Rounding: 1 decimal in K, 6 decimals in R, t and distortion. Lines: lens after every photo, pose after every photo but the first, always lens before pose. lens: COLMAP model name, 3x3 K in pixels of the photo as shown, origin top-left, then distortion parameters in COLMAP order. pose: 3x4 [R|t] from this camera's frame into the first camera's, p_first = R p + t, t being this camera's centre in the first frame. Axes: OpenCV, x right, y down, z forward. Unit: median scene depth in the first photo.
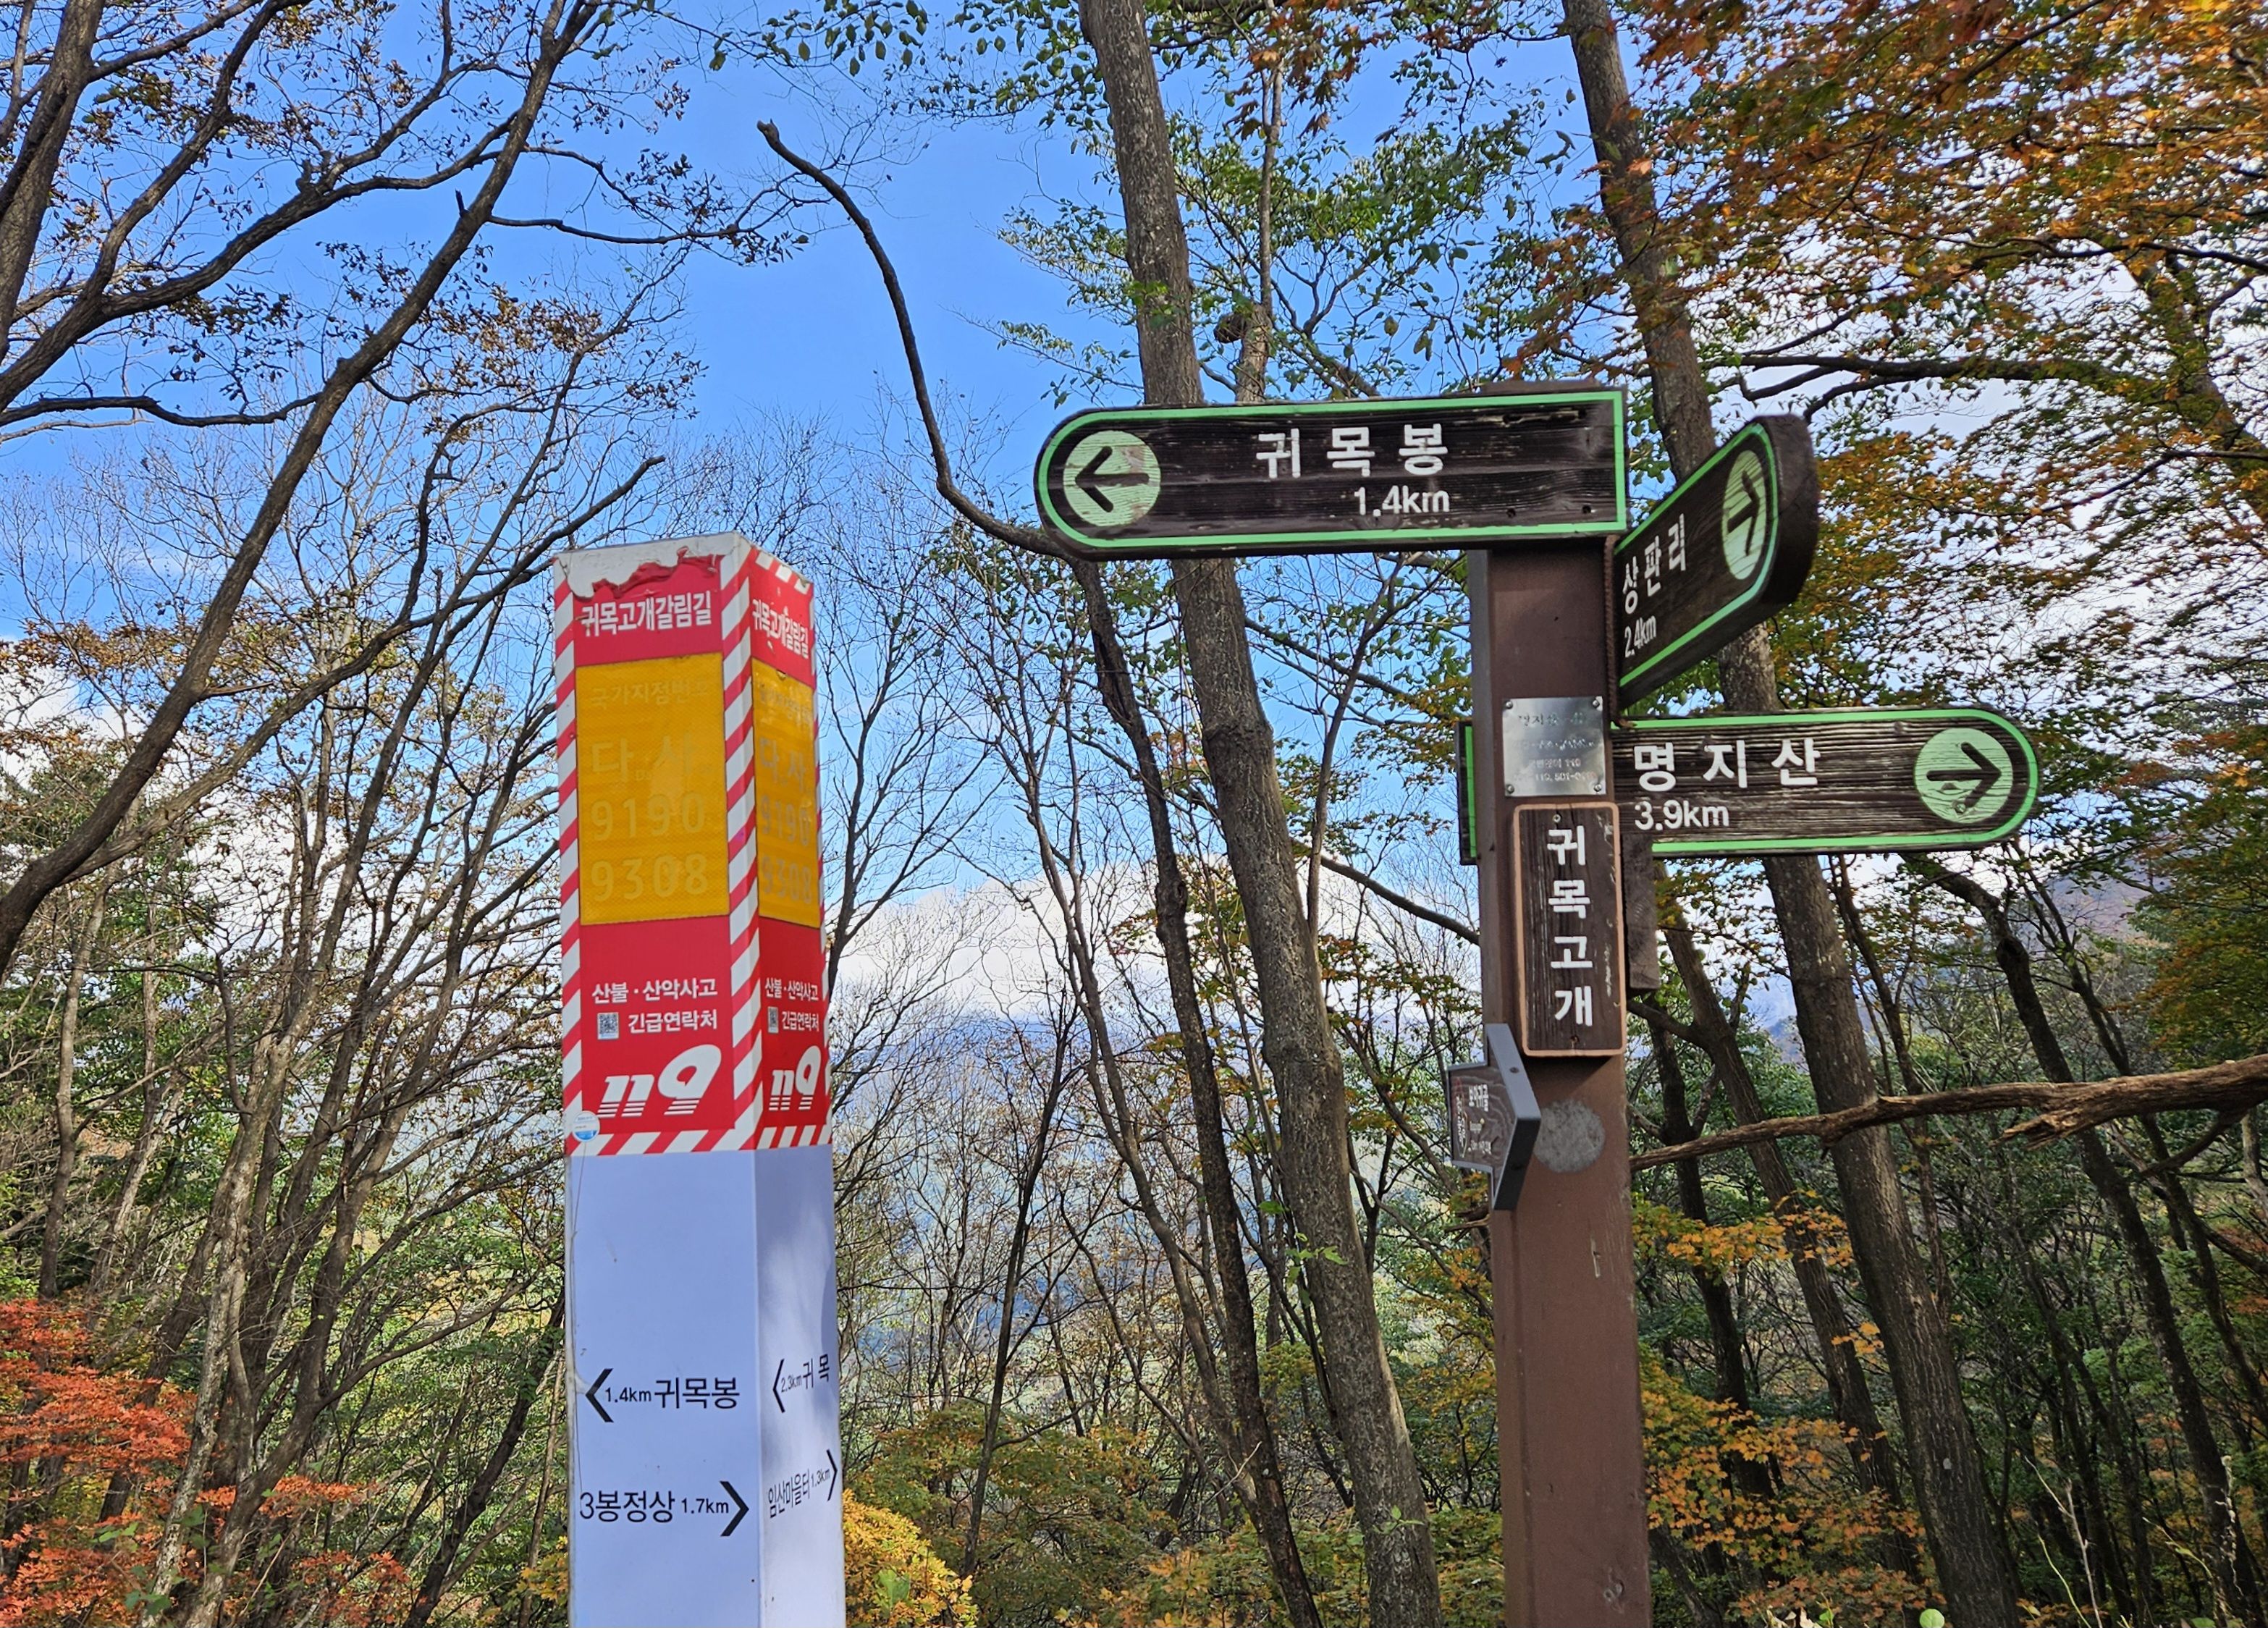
lens RADIAL K [[1917.2, 0, 1128.3], [0, 1917.2, 845.0], [0, 0, 1]] dist [0.048343, -0.009754]
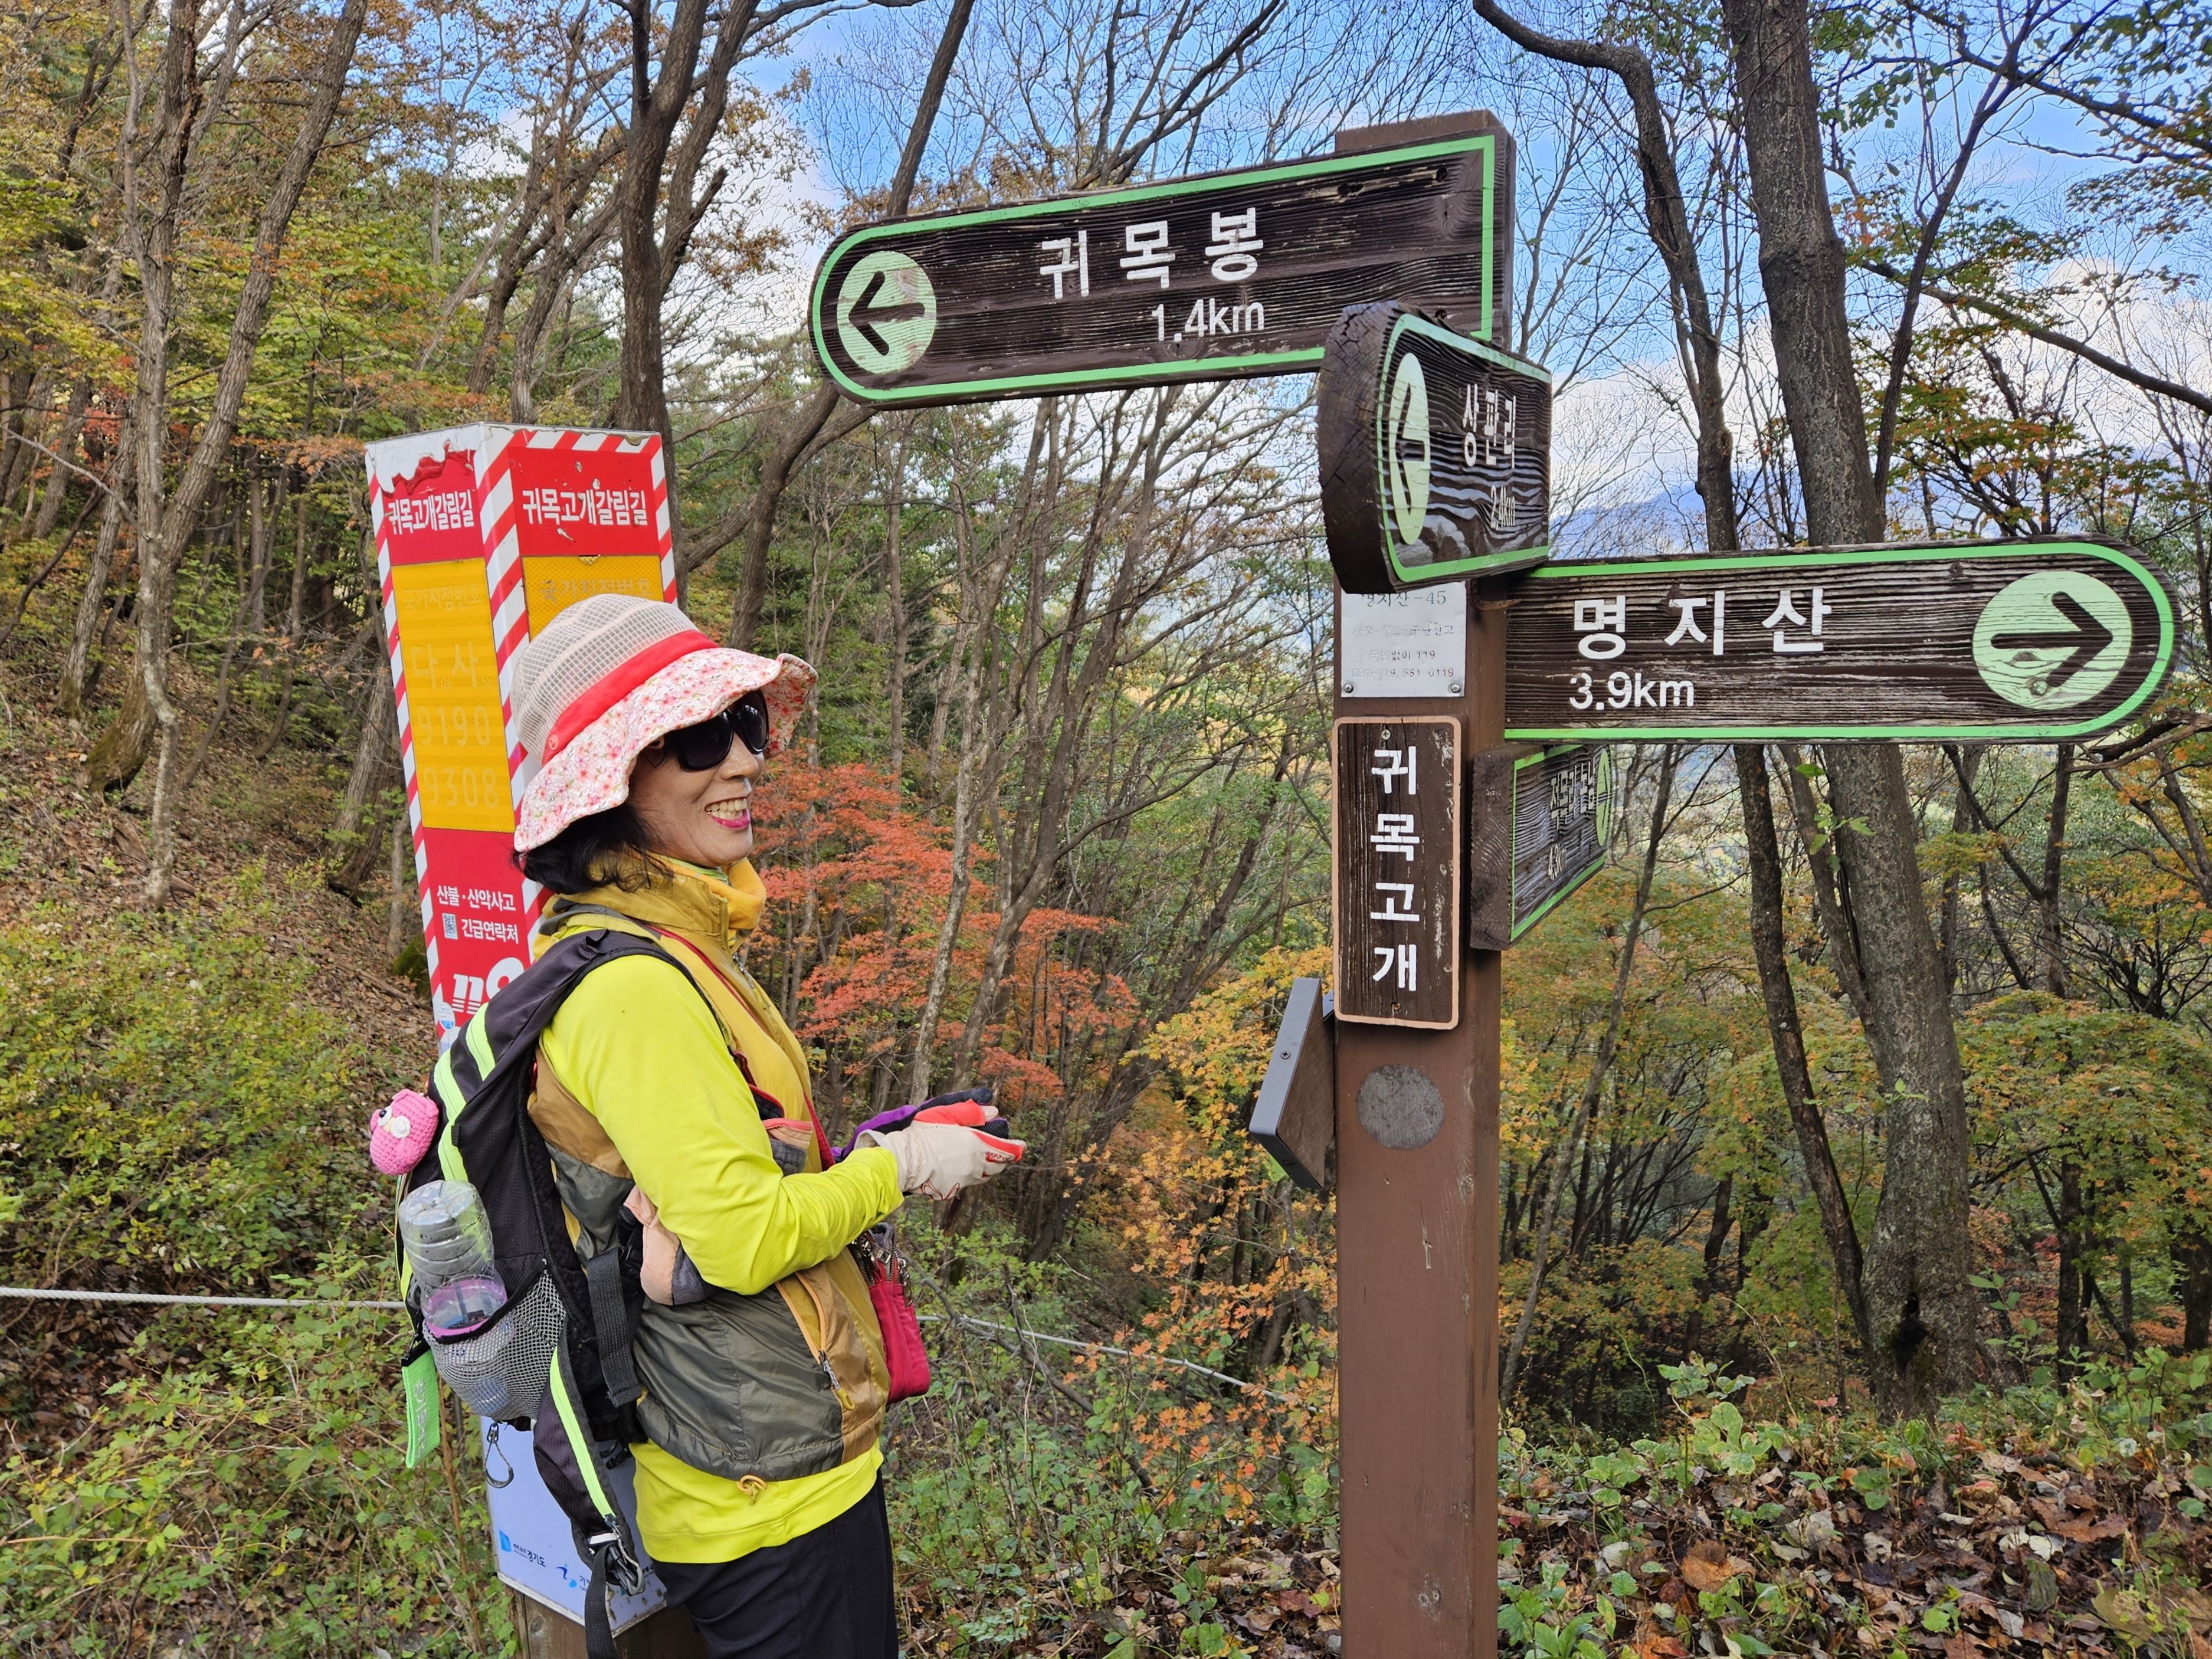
lens RADIAL K [[1718.9, 0, 1106.0], [0, 1718.9, 829.5], [0, 0, 1]] dist [0.044752, -0.006257]
pose [[0.920527, 0.045504, -0.388019, 0.365339], [0.064421, 0.961918, 0.265638, -0.159702], [0.385330, -0.269523, 0.882541, 0.294365]]
